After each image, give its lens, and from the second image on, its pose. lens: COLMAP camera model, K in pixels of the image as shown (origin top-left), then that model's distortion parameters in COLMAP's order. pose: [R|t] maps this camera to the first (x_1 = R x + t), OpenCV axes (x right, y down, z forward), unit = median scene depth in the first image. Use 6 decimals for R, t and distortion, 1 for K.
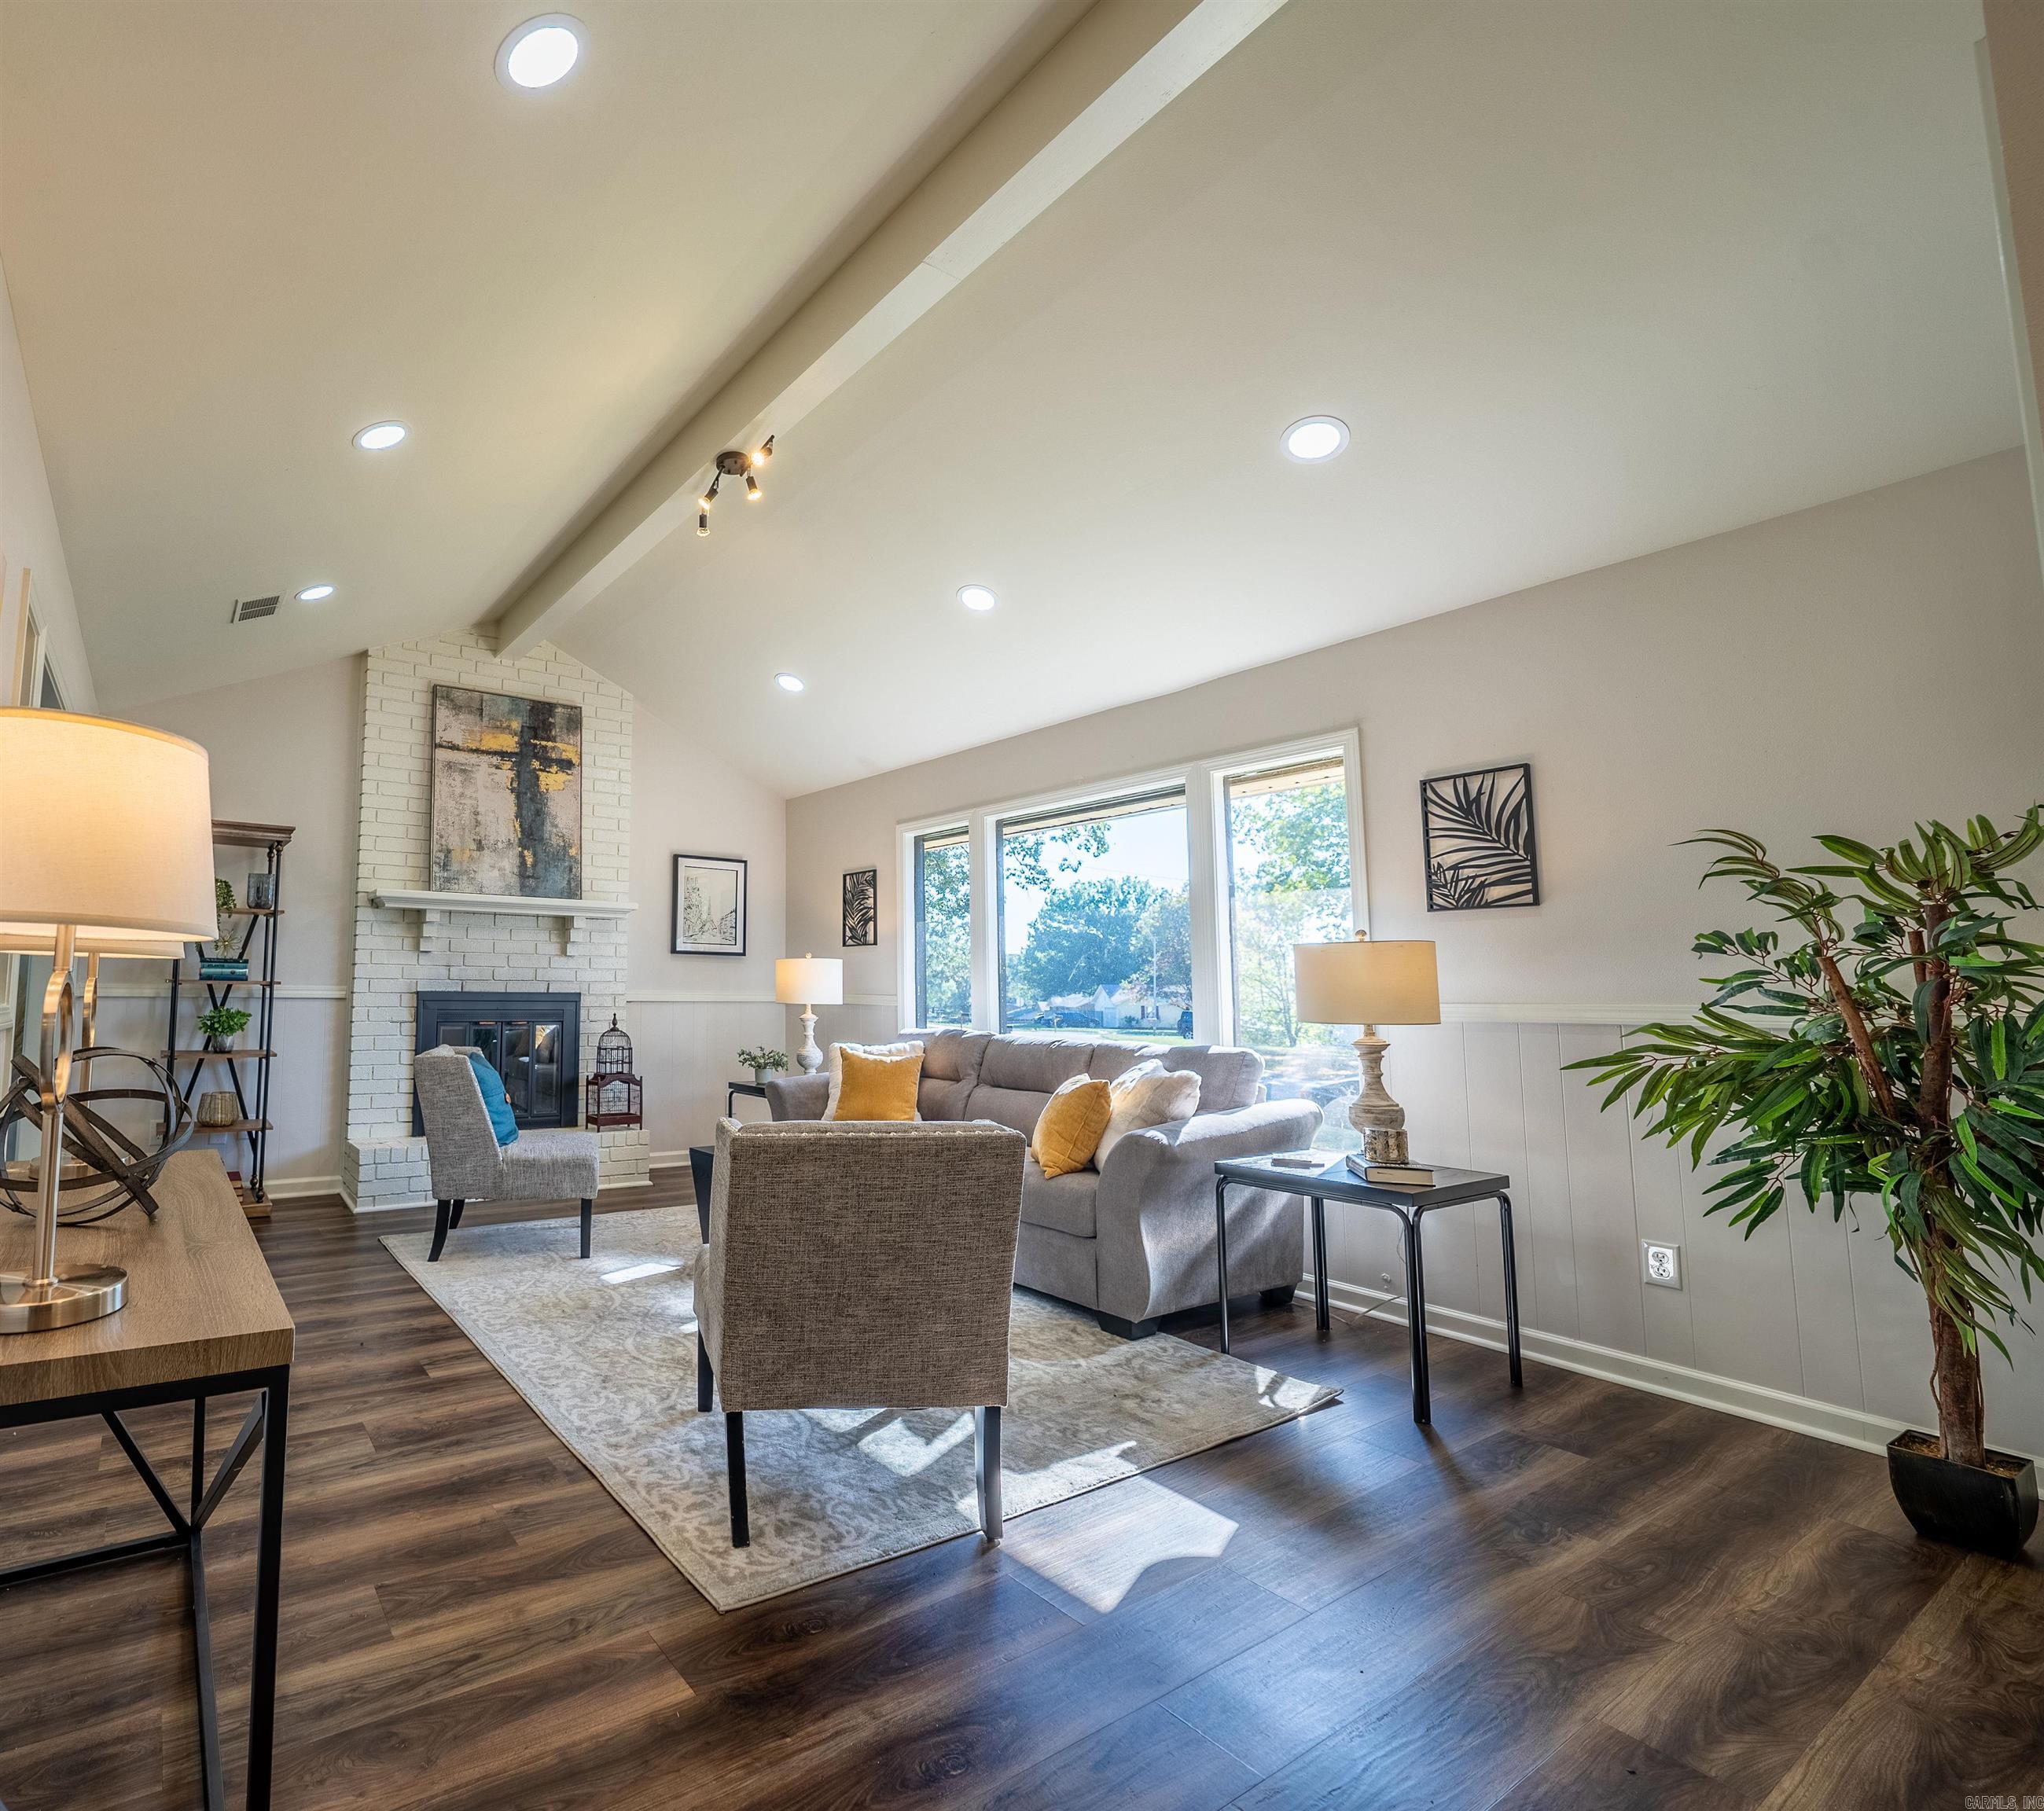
lens RADIAL K [[1086.4, 0, 1022.0], [0, 1086.4, 905.5], [0, 0, 1]] dist [0.000880, 0.000458]
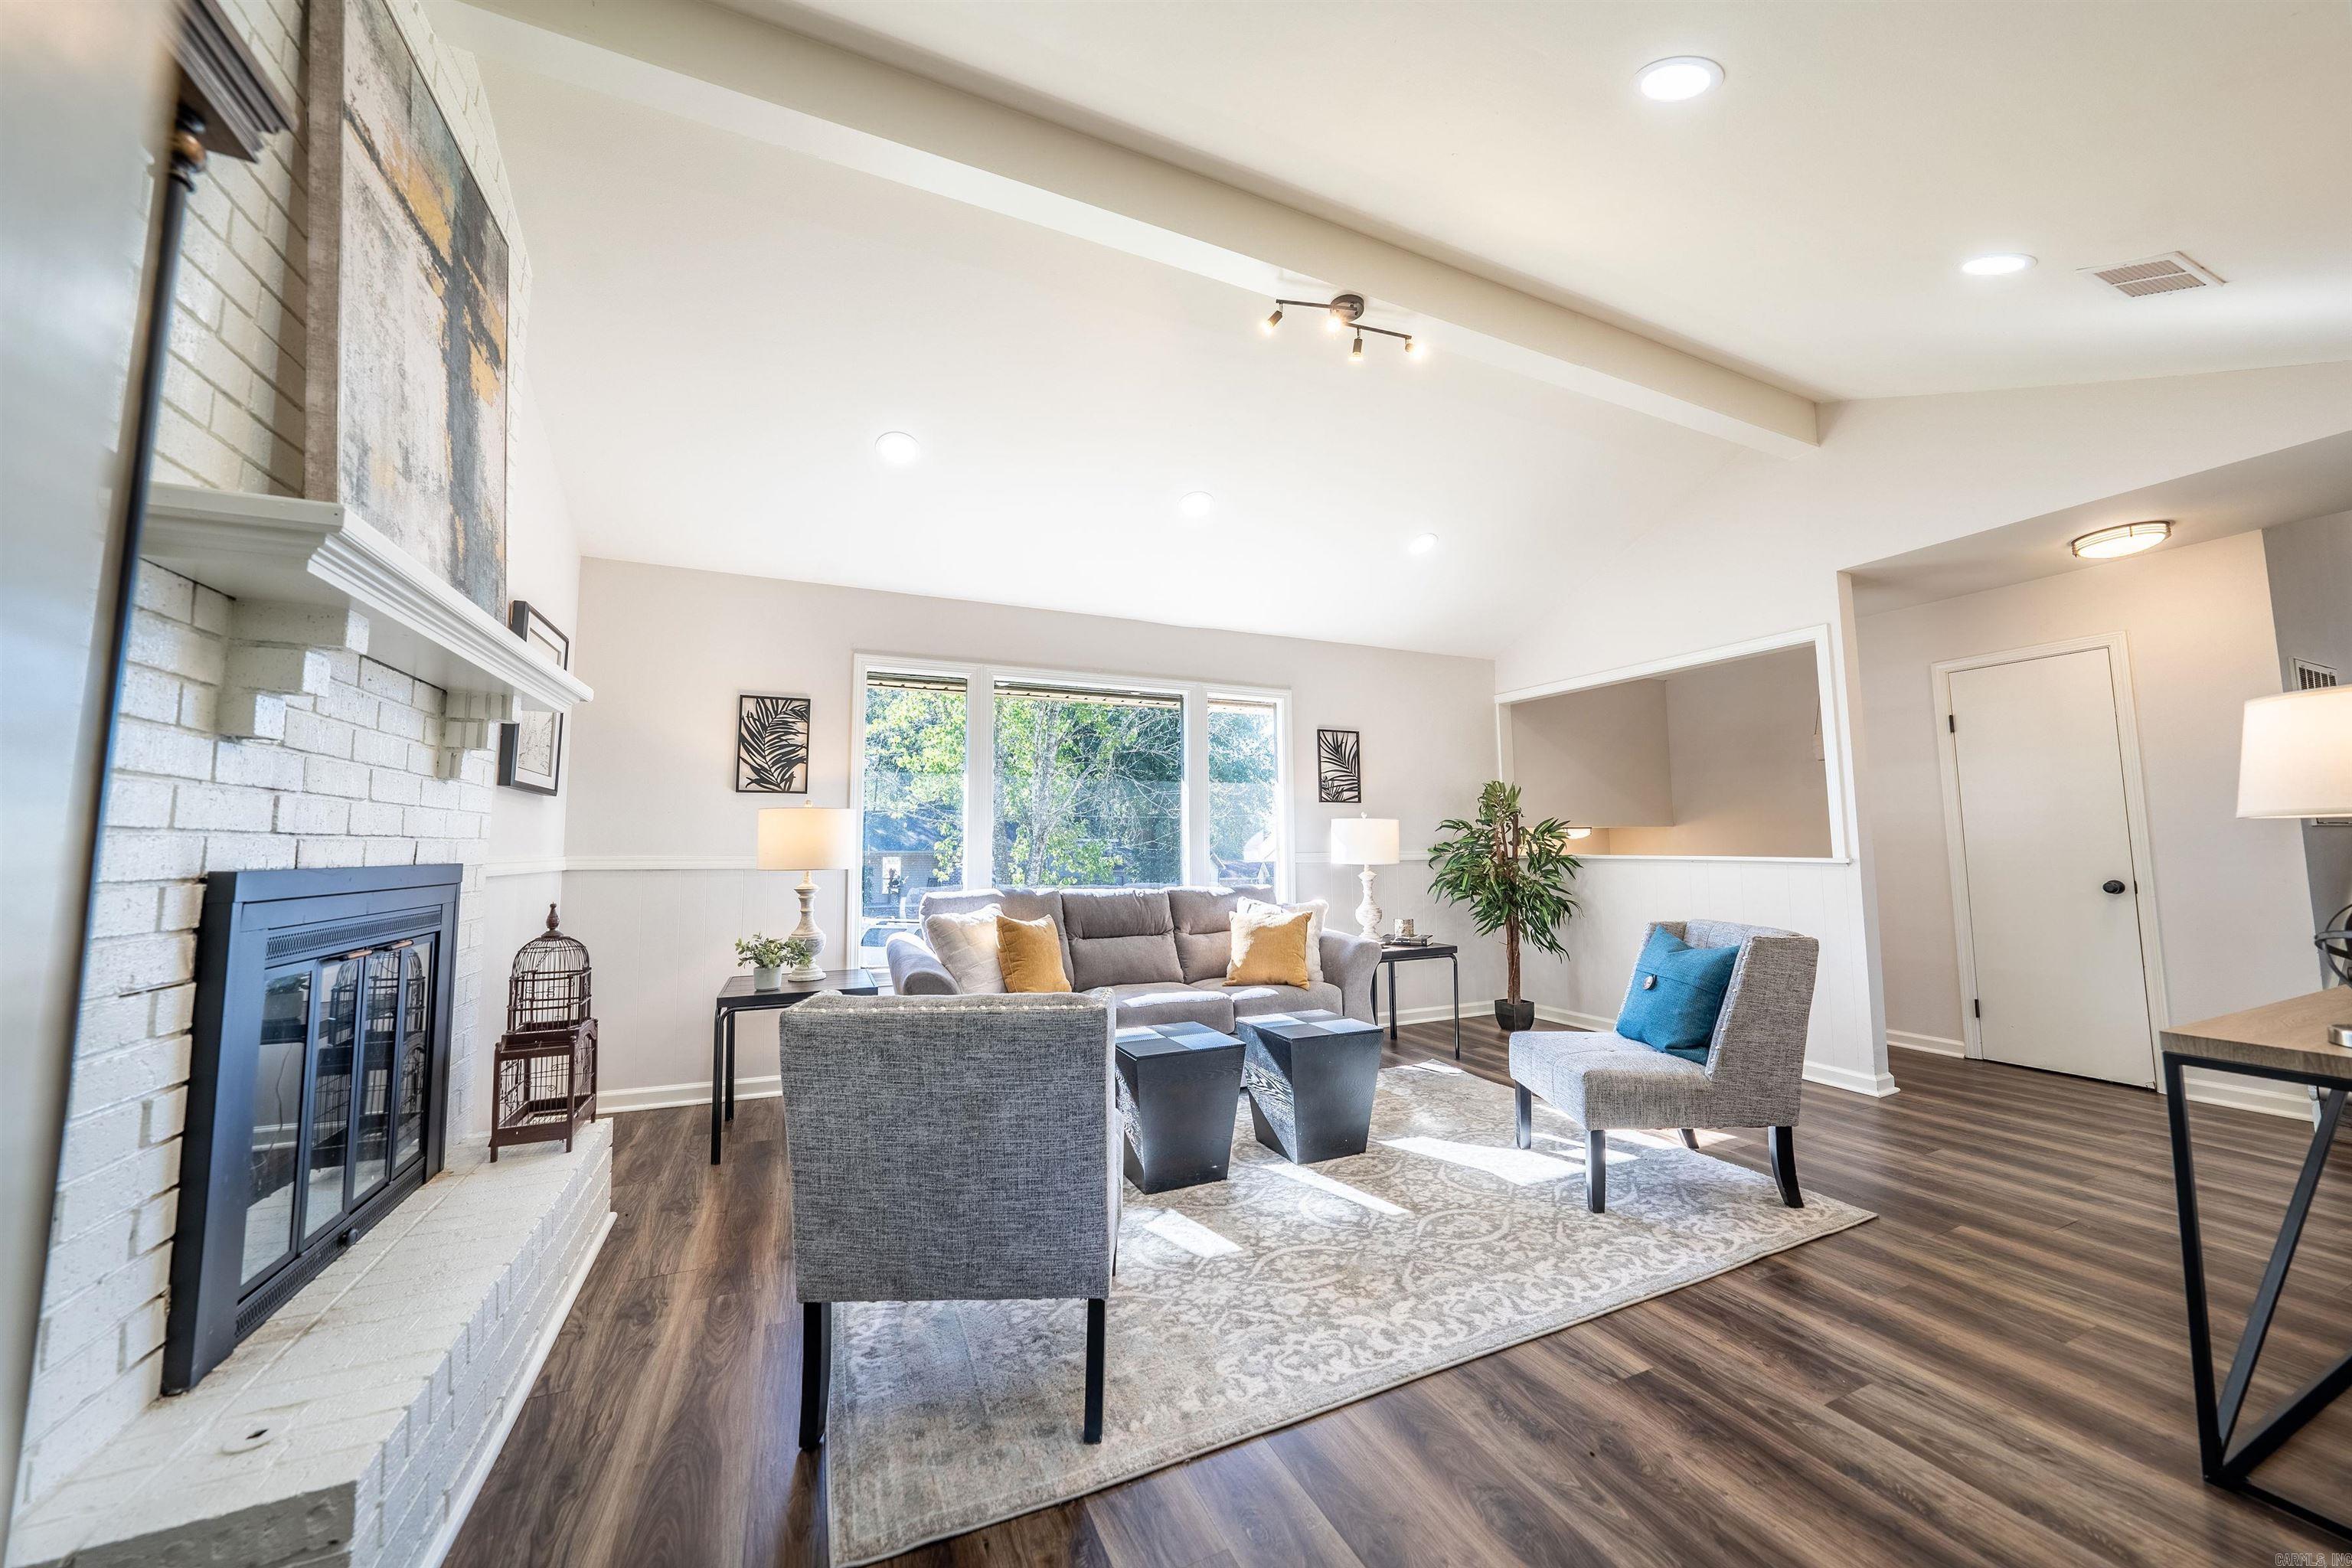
lens RADIAL K [[758.3, 0, 1110.5], [0, 758.3, 786.5], [0, 0, 1]] dist [-0.005733, 0.000095]
pose [[0.279519, 0.068545, 0.957690, -0.928049], [-0.069067, 0.996300, -0.051150, 0.067727], [-0.957653, -0.051847, 0.283219, 0.969121]]
